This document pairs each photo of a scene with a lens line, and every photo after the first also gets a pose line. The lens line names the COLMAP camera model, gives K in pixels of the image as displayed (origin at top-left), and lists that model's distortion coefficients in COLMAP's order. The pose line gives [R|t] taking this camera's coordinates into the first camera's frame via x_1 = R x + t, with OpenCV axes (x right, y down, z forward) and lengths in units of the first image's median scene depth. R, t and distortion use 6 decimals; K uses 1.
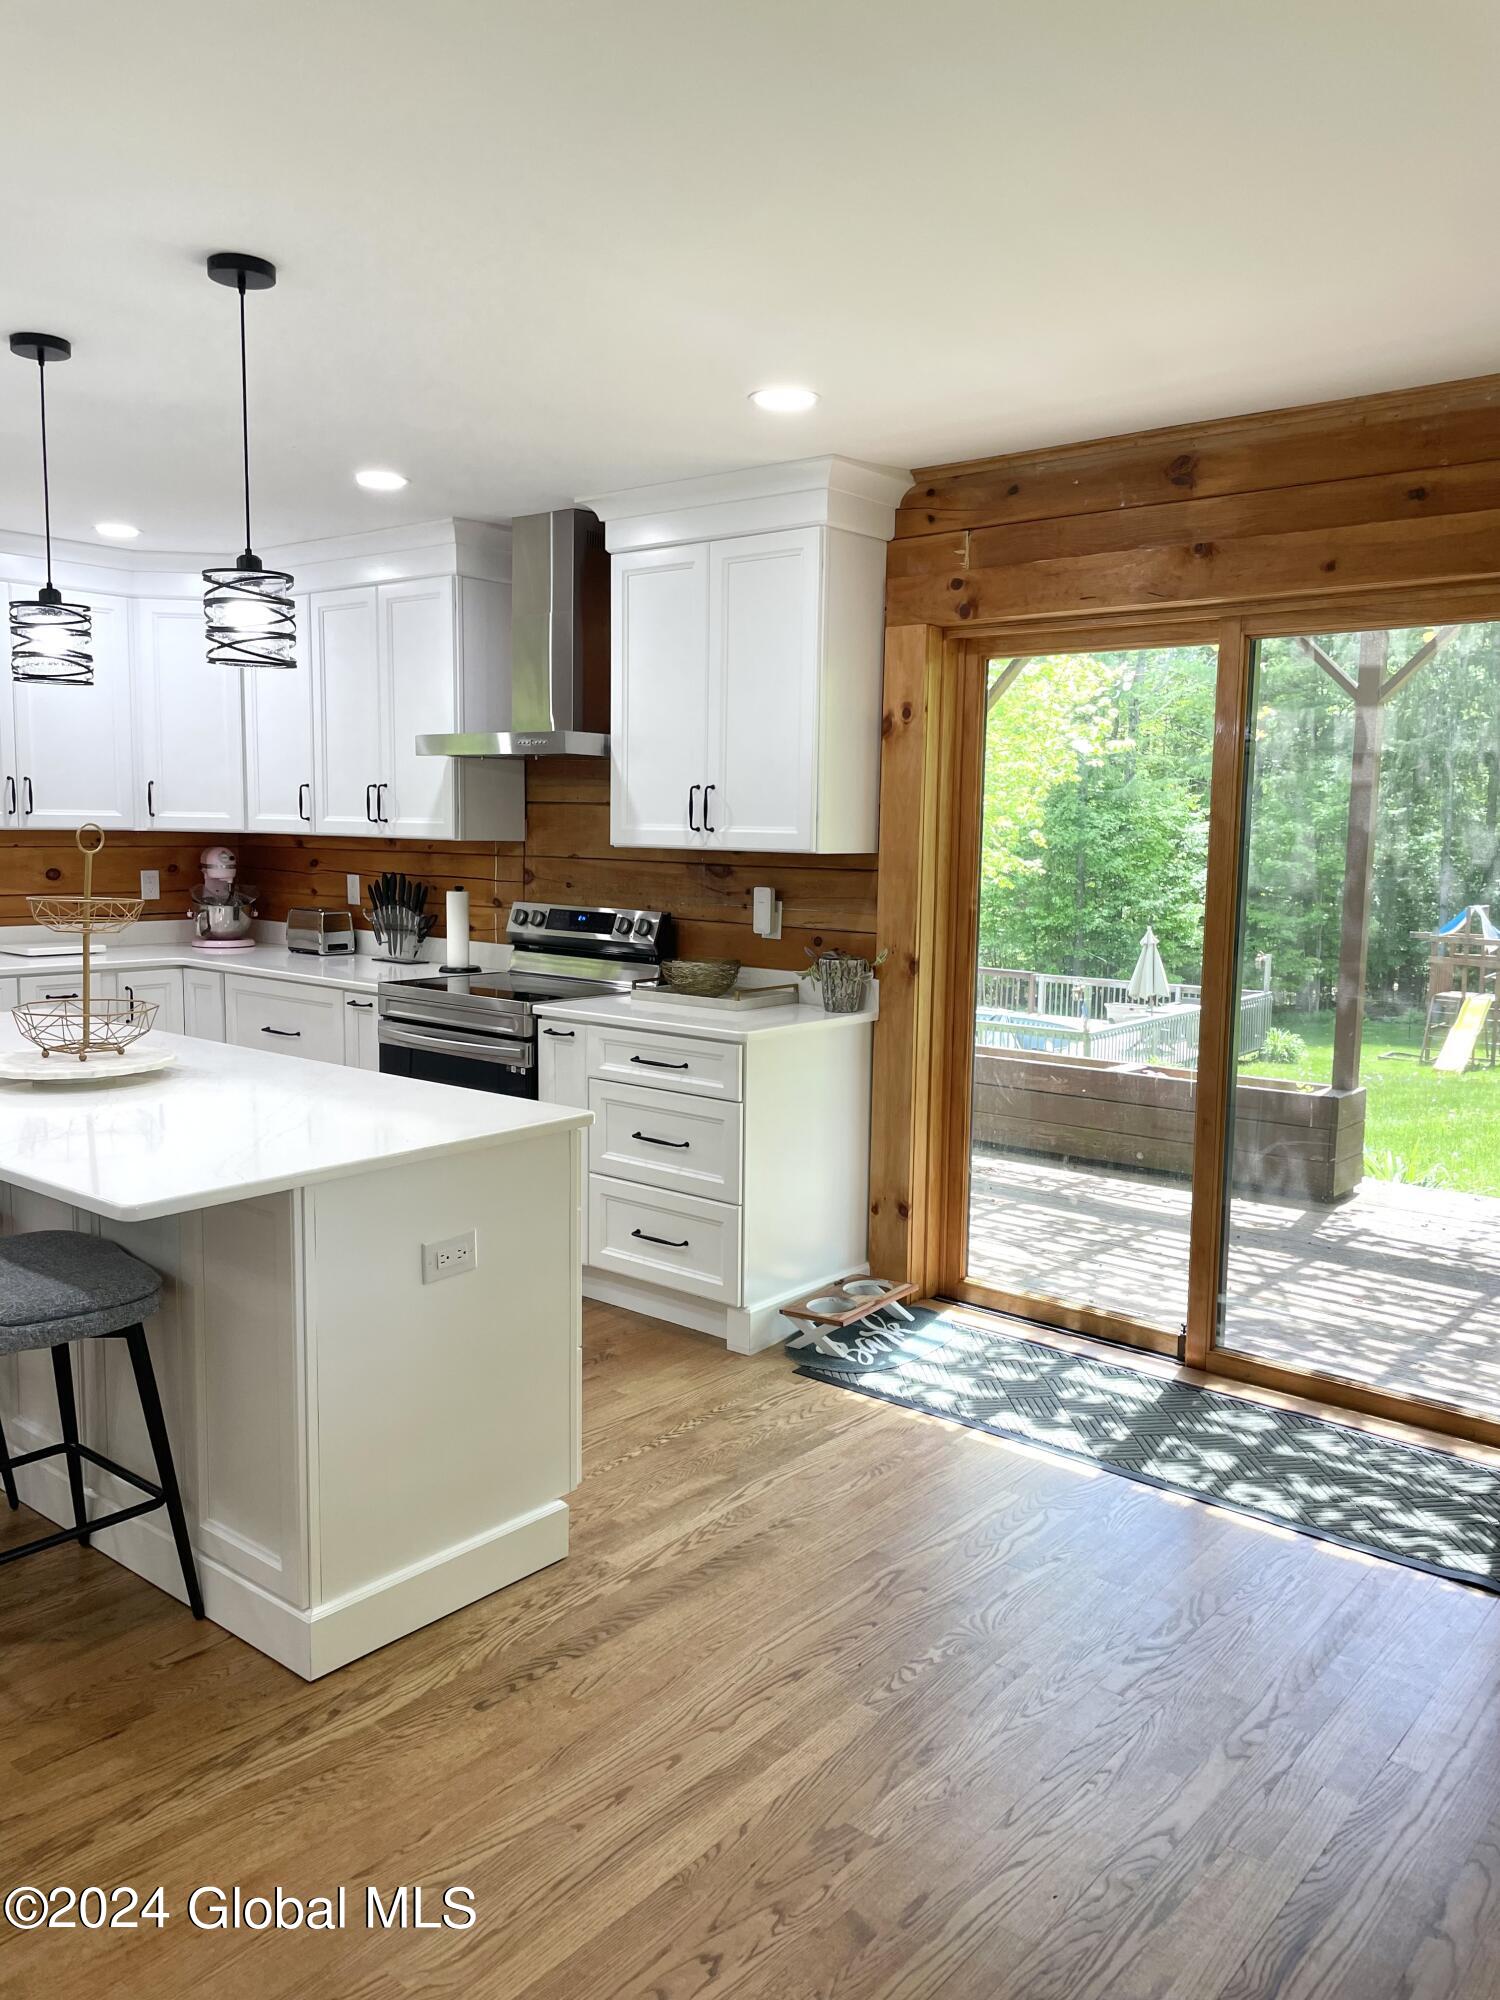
lens RADIAL K [[1512.2, 0, 767.1], [0, 1512.2, 992.7], [0, 0, 1]] dist [0.089986, -0.113976]
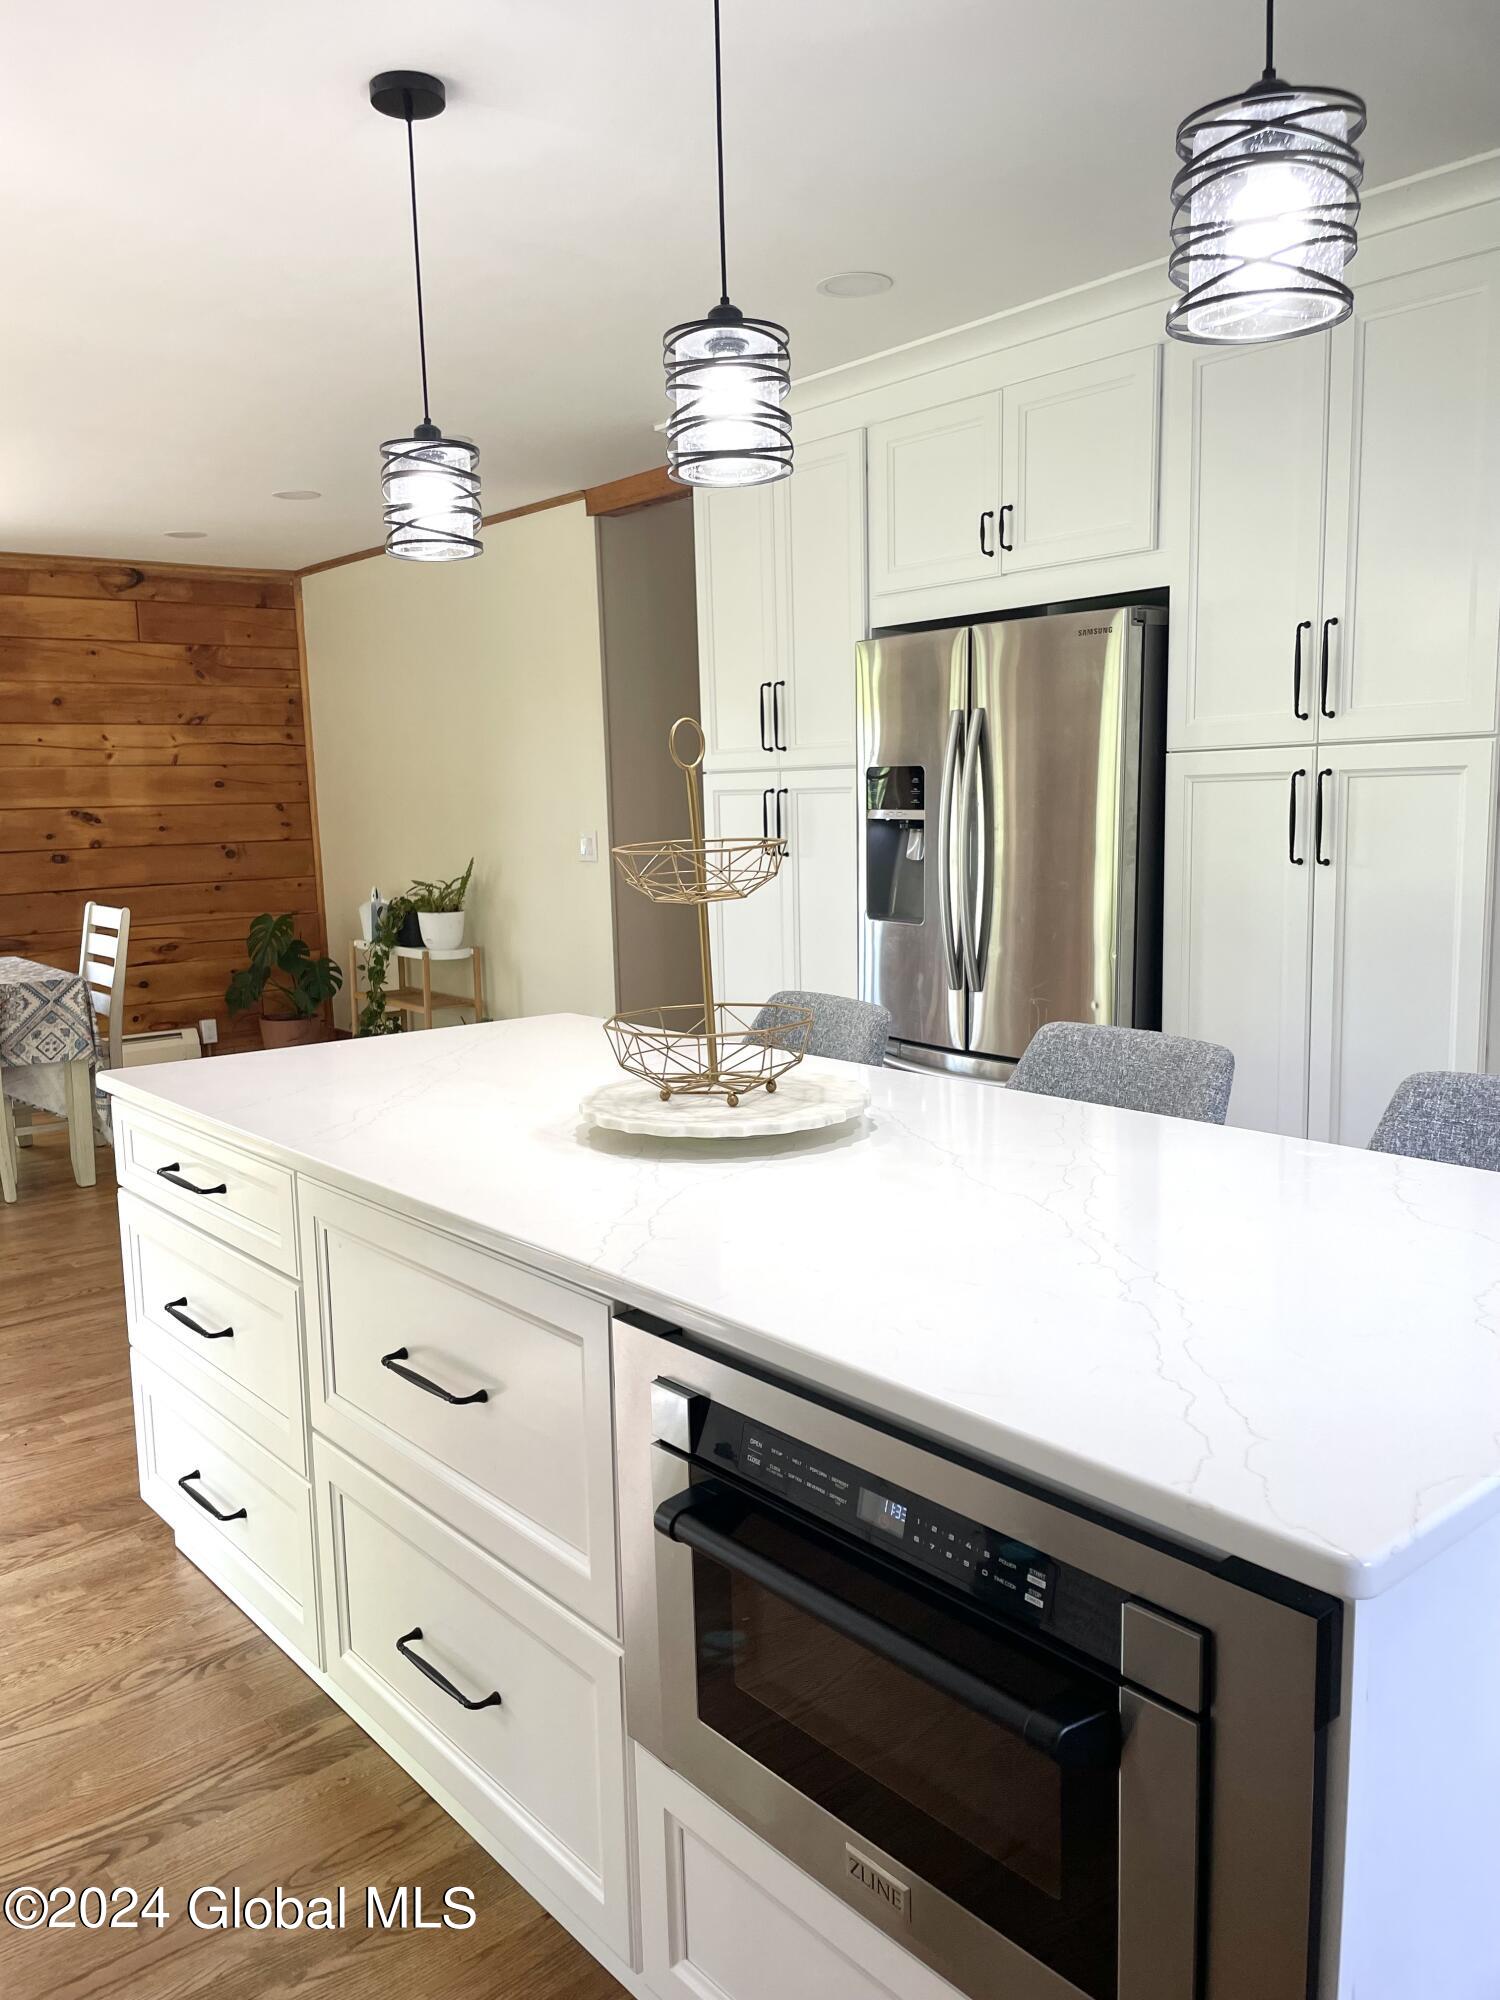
lens RADIAL K [[1512.2, 0, 743.2], [0, 1512.2, 1006.8], [0, 0, 1]] dist [0.089986, -0.113976]
pose [[-0.983810, -0.015858, 0.178514, -0.348979], [0.030612, 0.966570, 0.254570, -0.093509], [-0.176583, 0.255913, -0.950435, 0.970206]]
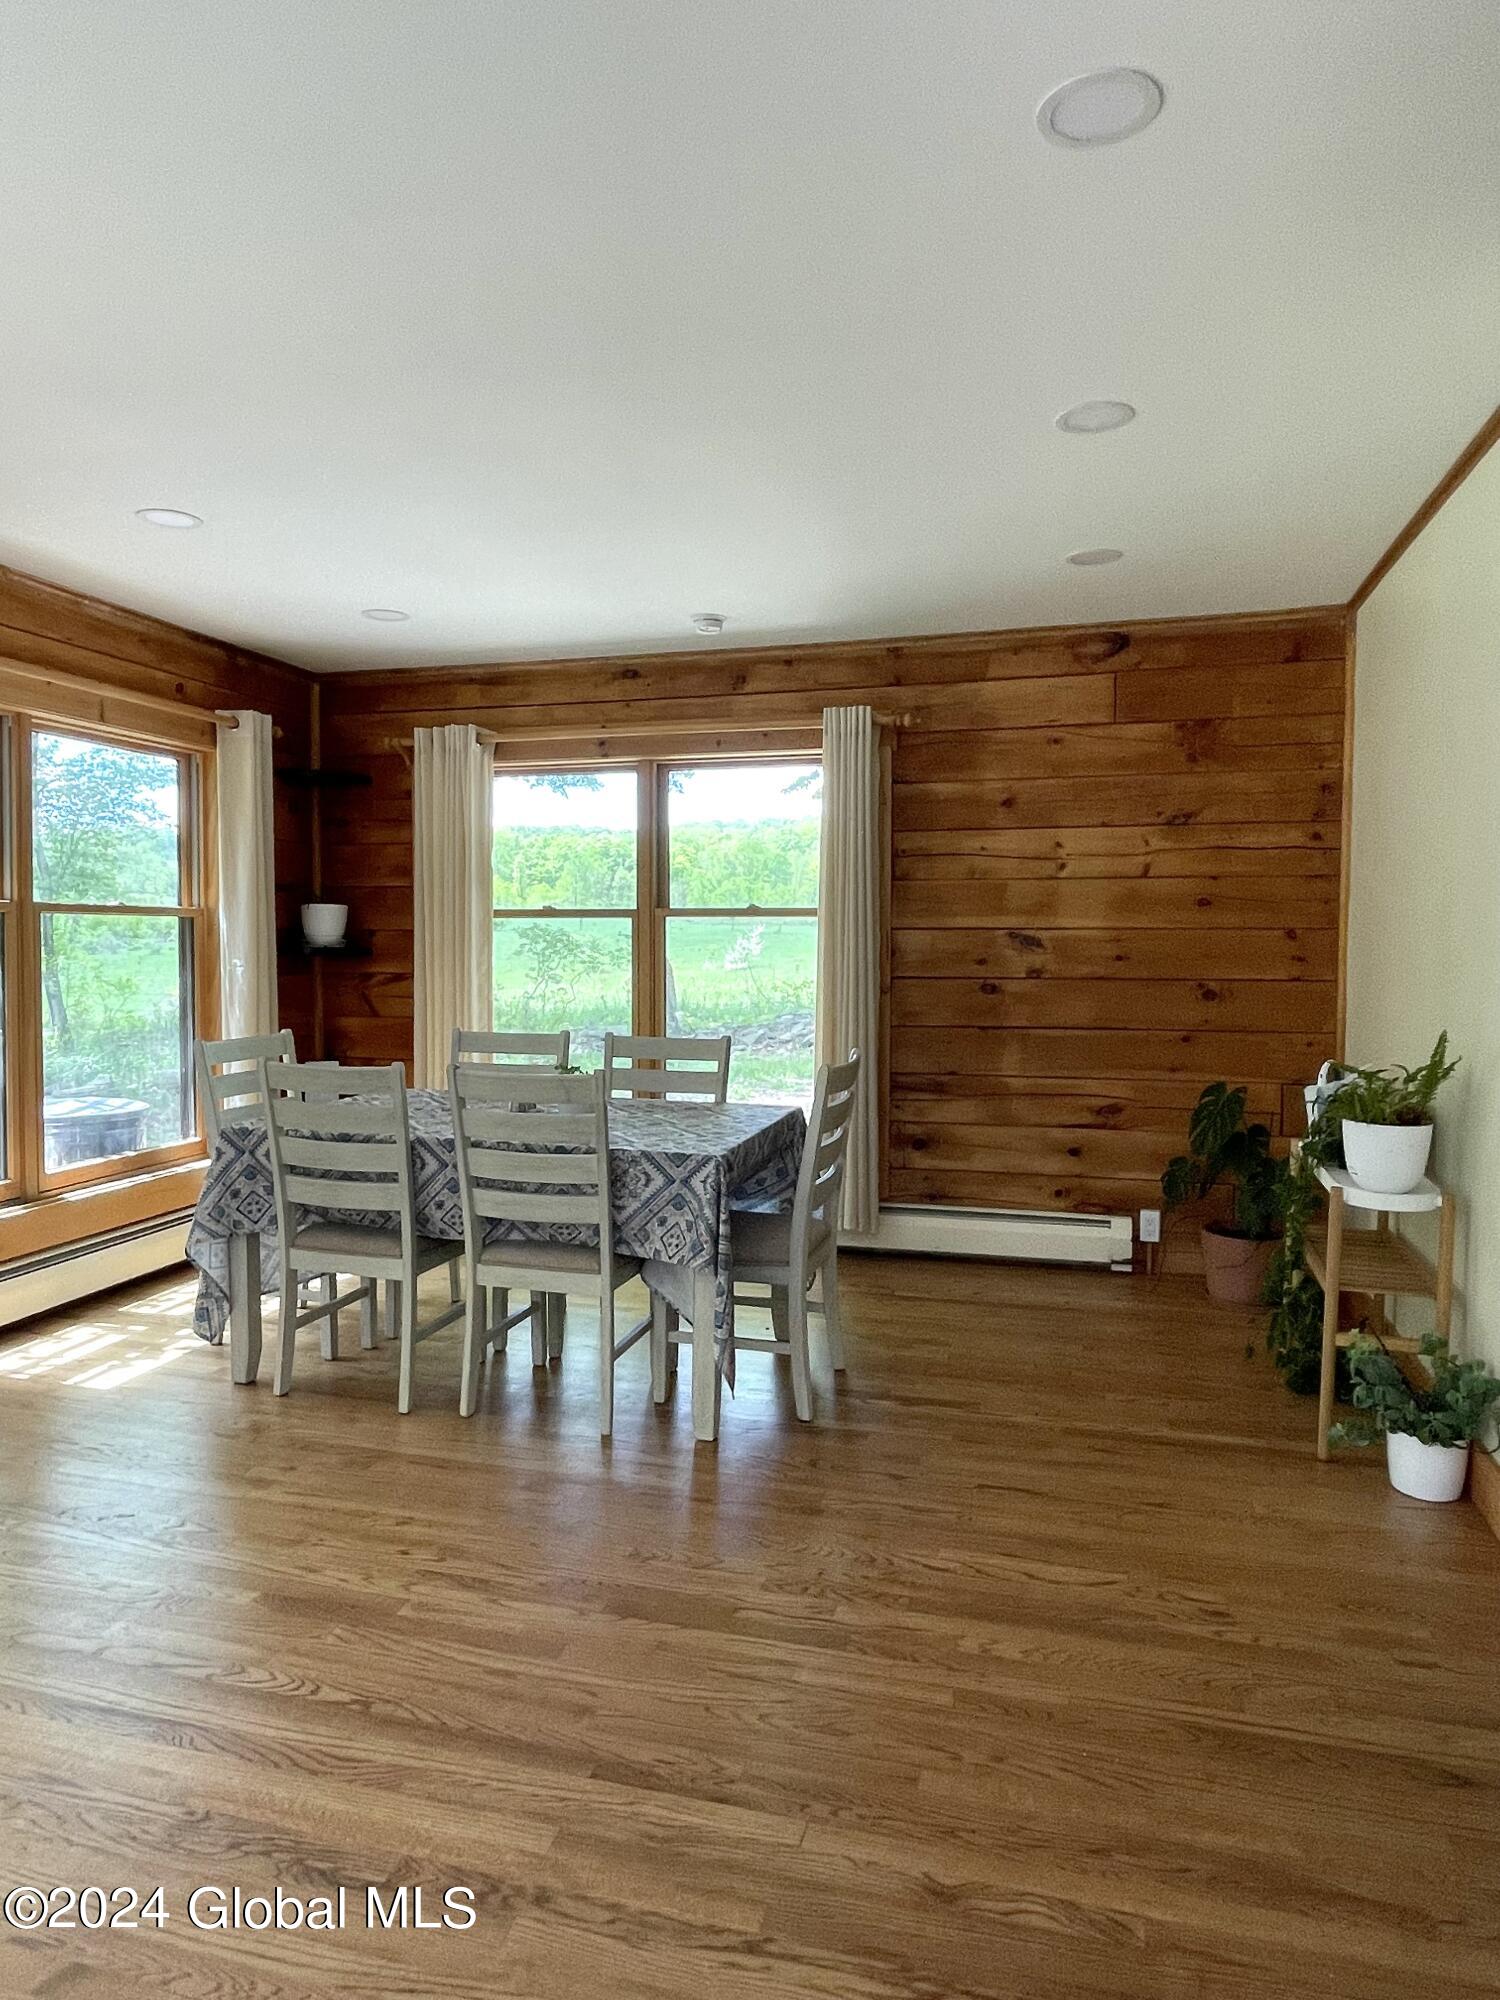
lens RADIAL K [[1268.7, 0, 745.8], [0, 1268.7, 1009.6], [0, 0, 1]] dist [0.006319, -0.001451]
pose [[-0.410843, -0.070286, 0.908993, -0.292605], [0.094671, 0.988345, 0.119211, -0.010523], [-0.906777, 0.135032, -0.399401, 0.321663]]
